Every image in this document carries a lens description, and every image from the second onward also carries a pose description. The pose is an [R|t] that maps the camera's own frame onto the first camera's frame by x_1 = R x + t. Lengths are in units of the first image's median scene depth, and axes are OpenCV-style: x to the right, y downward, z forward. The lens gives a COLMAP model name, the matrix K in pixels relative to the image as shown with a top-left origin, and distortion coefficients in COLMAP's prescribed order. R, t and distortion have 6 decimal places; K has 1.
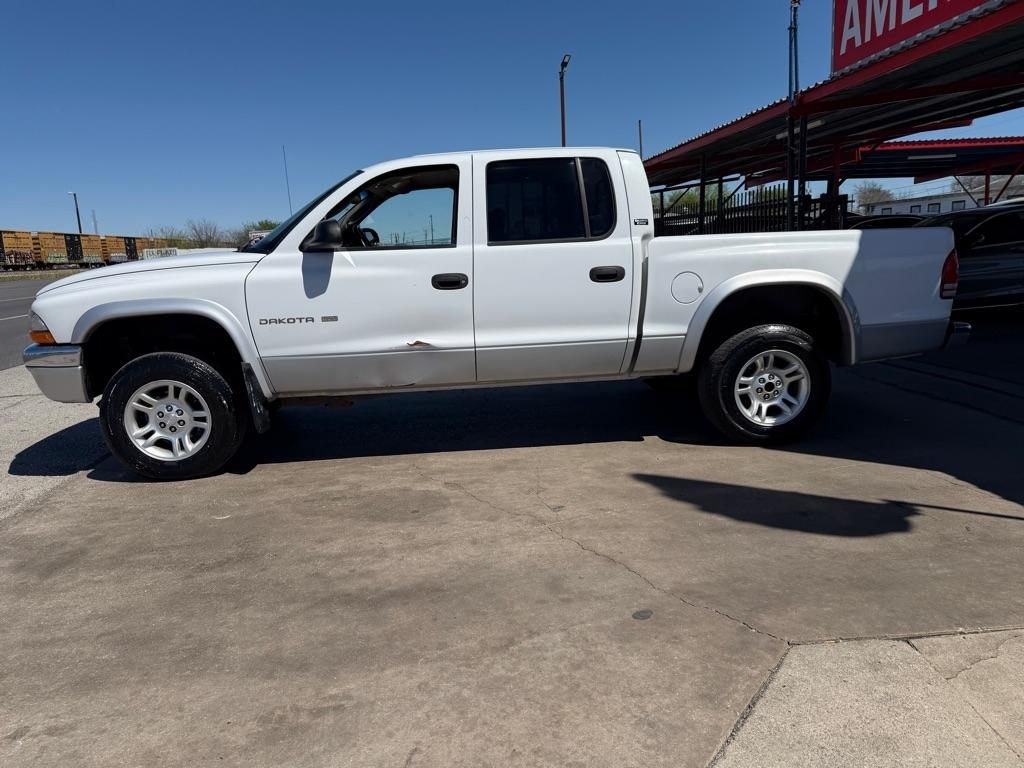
lens RADIAL K [[719.0, 0, 508.8], [0, 719.0, 382.9], [0, 0, 1]] dist [0.057438, -0.076270]
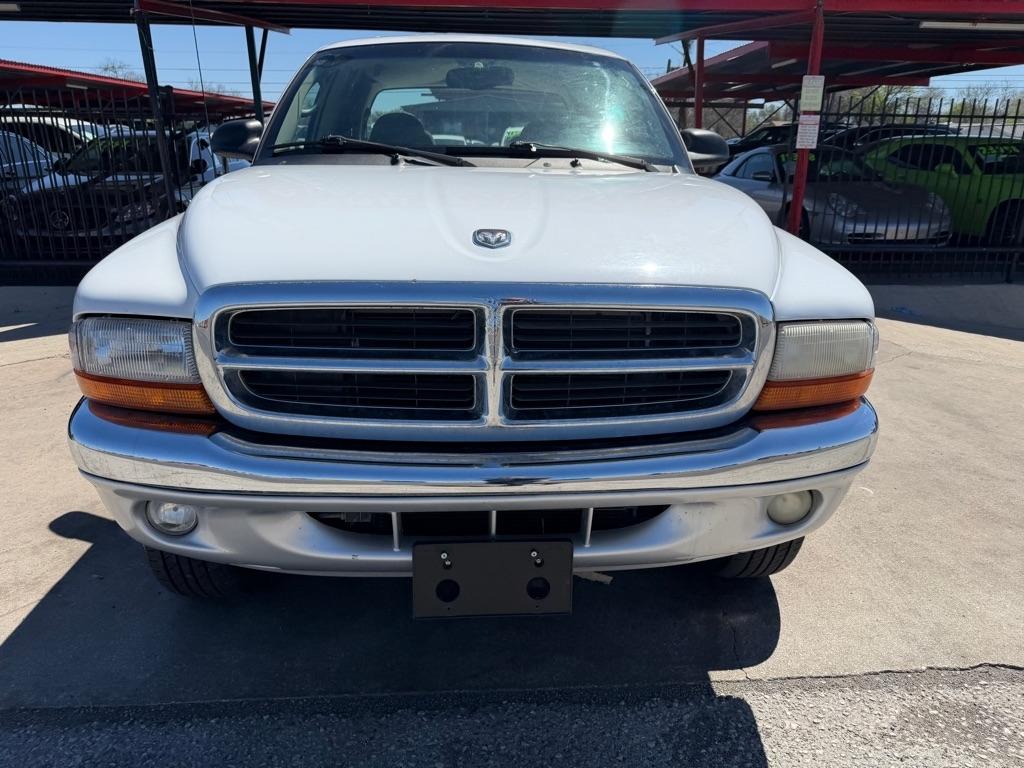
lens RADIAL K [[724.3, 0, 515.7], [0, 724.3, 381.0], [0, 0, 1]] dist [0.032036, -0.044553]
pose [[0.022998, -0.265407, 0.963862, -1.039507], [0.172710, 0.950676, 0.257655, -0.200060], [-0.984704, 0.160543, 0.067702, 1.153371]]
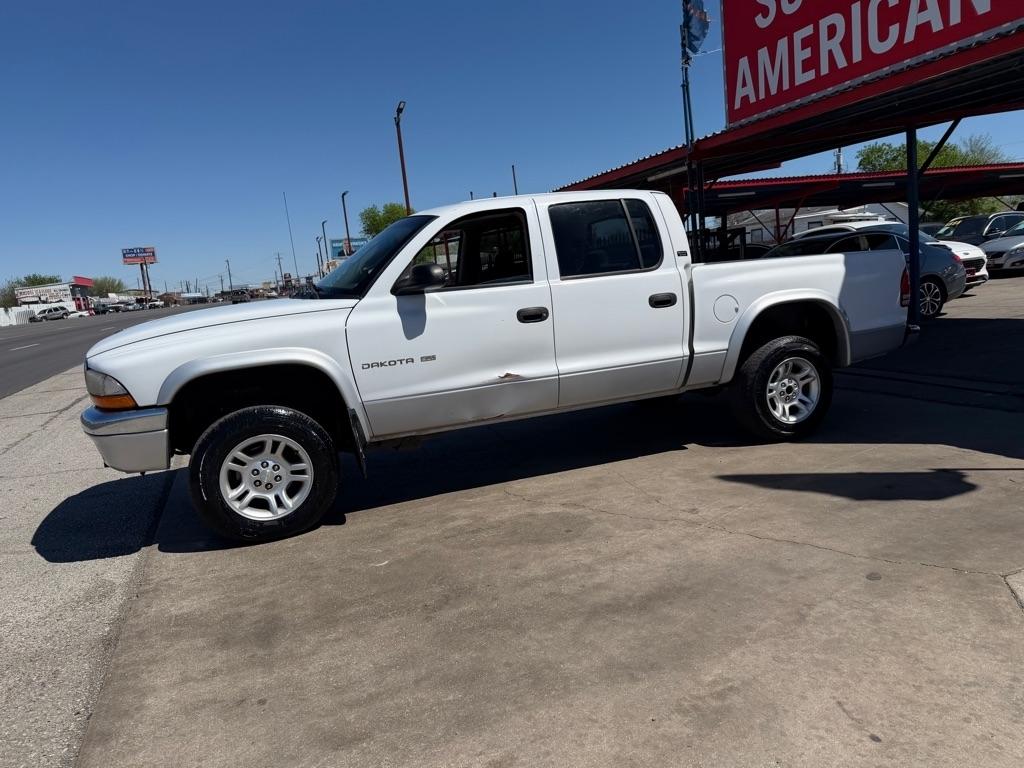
lens RADIAL K [[719.0, 0, 518.8], [0, 719.0, 376.6], [0, 0, 1]] dist [0.057438, -0.076270]
pose [[0.960808, -0.080566, 0.265251, -0.394202], [0.096669, 0.994149, -0.048204, -0.001678], [-0.259815, 0.071956, 0.962974, -0.007809]]
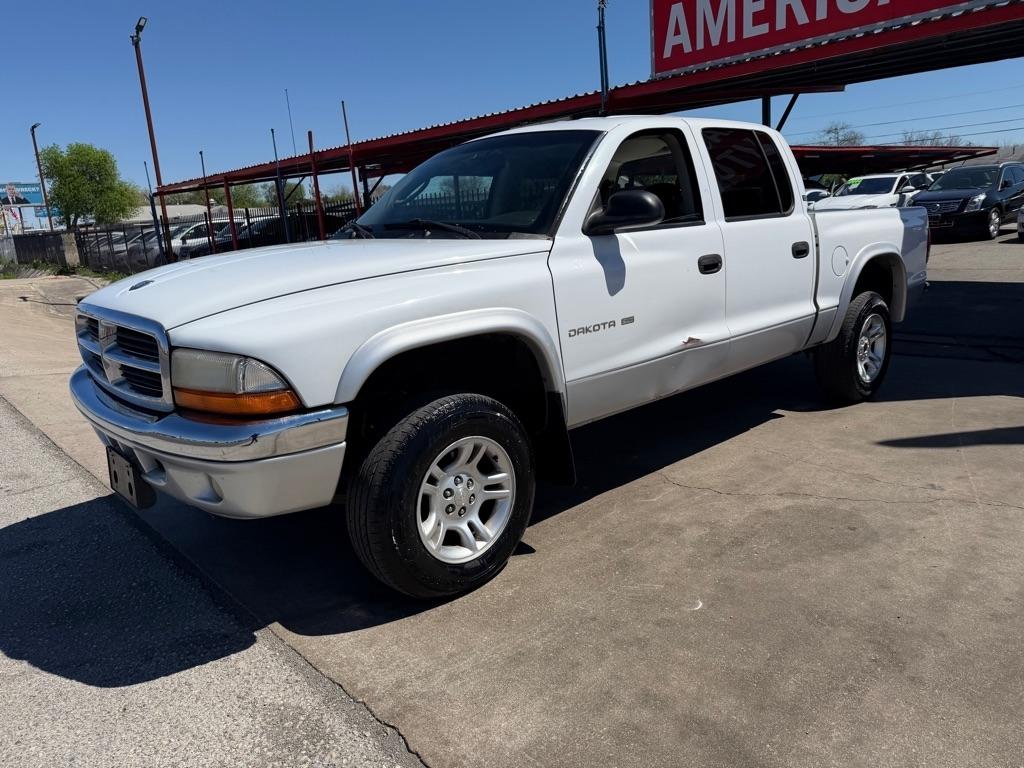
lens RADIAL K [[724.3, 0, 517.3], [0, 724.3, 368.6], [0, 0, 1]] dist [0.032036, -0.044553]
pose [[0.793701, -0.128297, 0.594625, -0.802464], [0.134870, 0.990292, 0.033643, -0.079214], [-0.593168, 0.053495, 0.803299, 0.453214]]
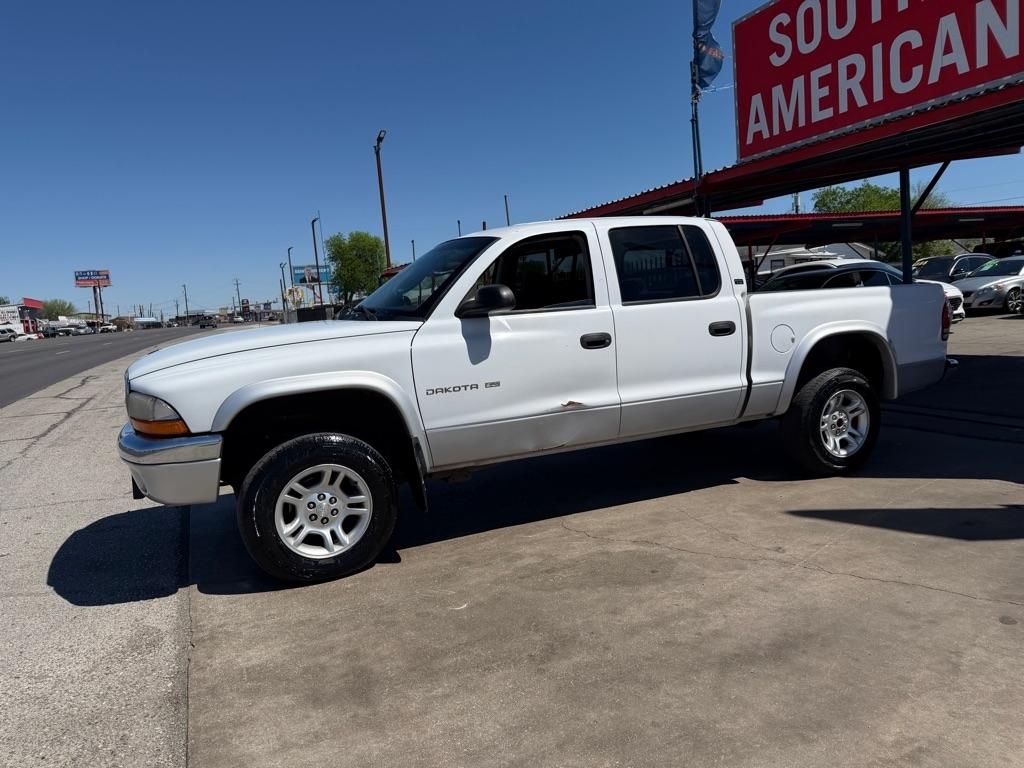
lens RADIAL K [[719.0, 0, 519.3], [0, 719.0, 370.5], [0, 0, 1]] dist [0.057438, -0.076270]
pose [[0.945070, -0.052624, 0.322605, -0.520407], [0.087172, 0.991787, -0.093588, -0.014375], [-0.315031, 0.116569, 0.941896, 0.082339]]
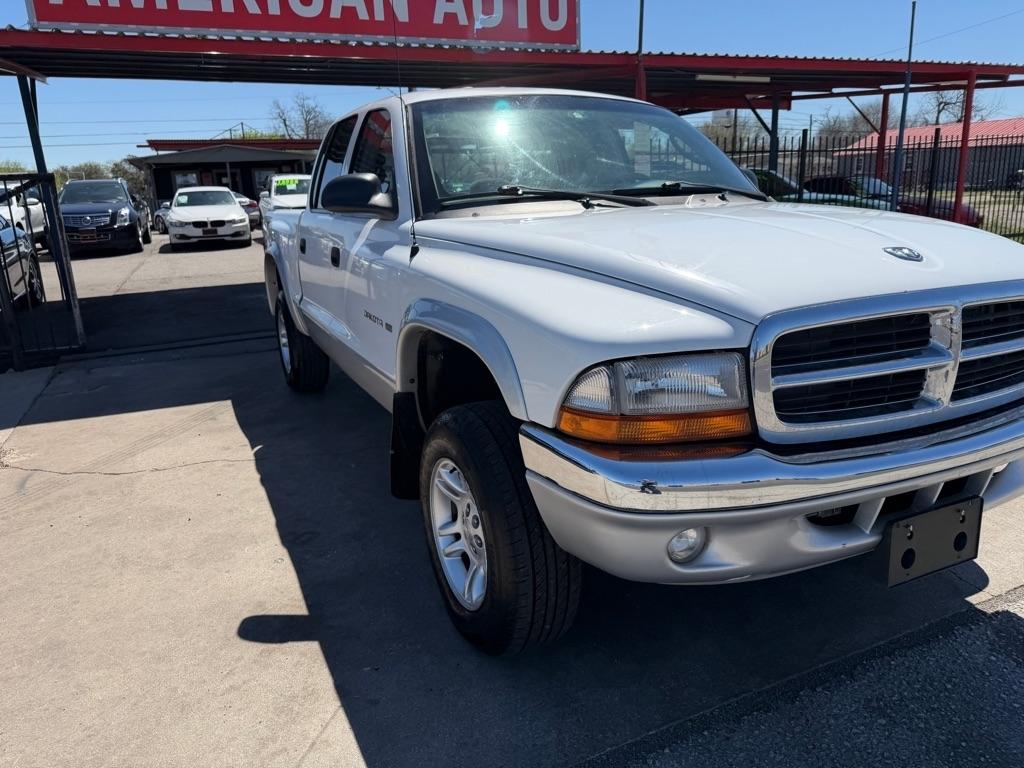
lens RADIAL K [[724.3, 0, 511.8], [0, 724.3, 384.7], [0, 0, 1]] dist [0.032036, -0.044553]
pose [[-0.331501, -0.194188, 0.923254, -1.011361], [0.221096, 0.935348, 0.276118, -0.276757], [-0.917183, 0.295661, -0.267134, 1.534872]]
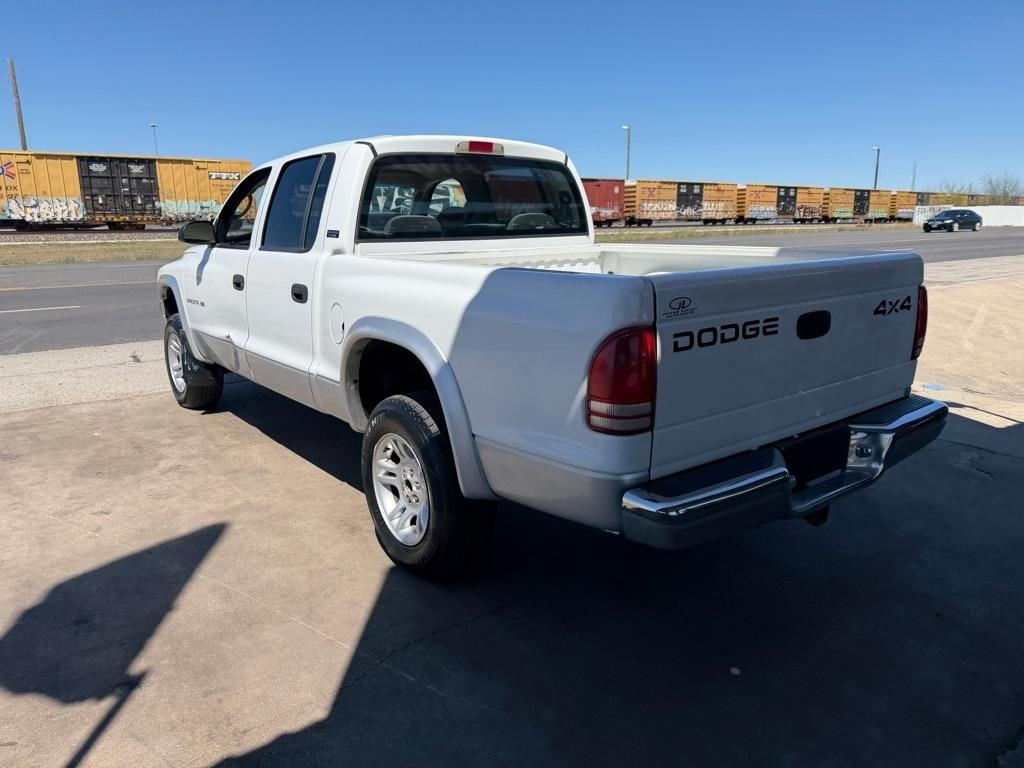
lens RADIAL K [[724.3, 0, 507.2], [0, 724.3, 388.4], [0, 0, 1]] dist [0.032036, -0.044553]
pose [[0.530018, 0.219856, -0.818989, 1.022547], [-0.164248, 0.974132, 0.155209, -0.221890], [0.831927, 0.052253, 0.552419, 0.759794]]
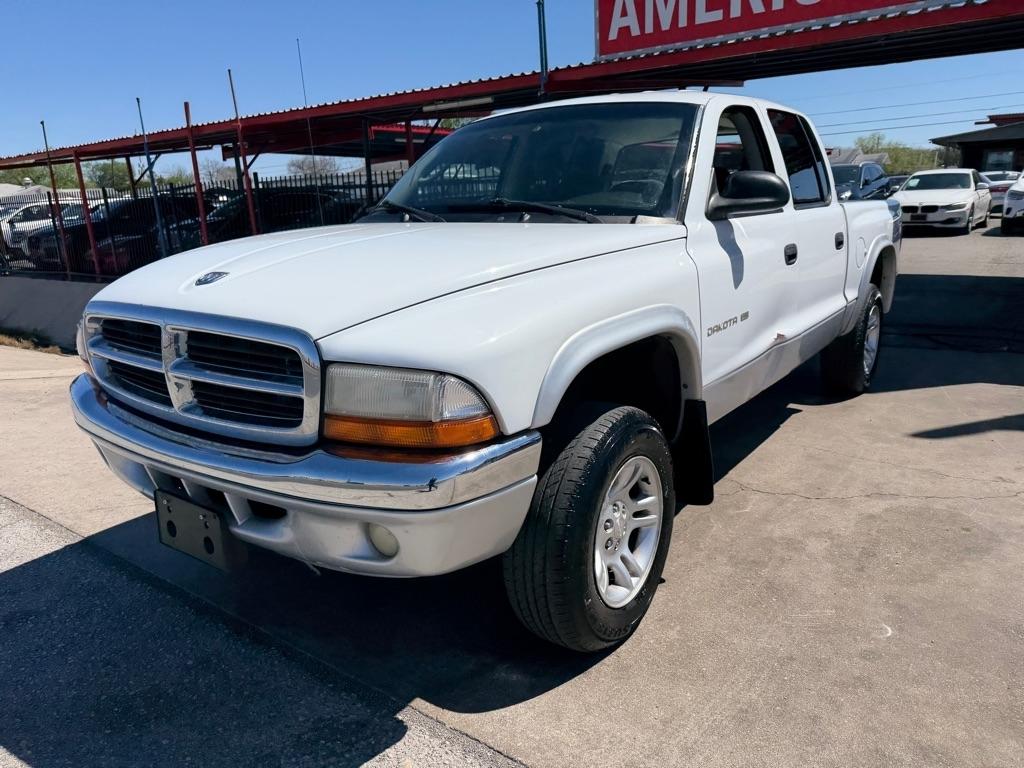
lens RADIAL K [[724.3, 0, 518.1], [0, 724.3, 384.0], [0, 0, 1]] dist [0.032036, -0.044553]
pose [[0.660596, -0.168408, 0.731609, -0.908995], [0.146339, 0.984707, 0.094534, -0.122087], [-0.736341, 0.044614, 0.675138, 0.689199]]
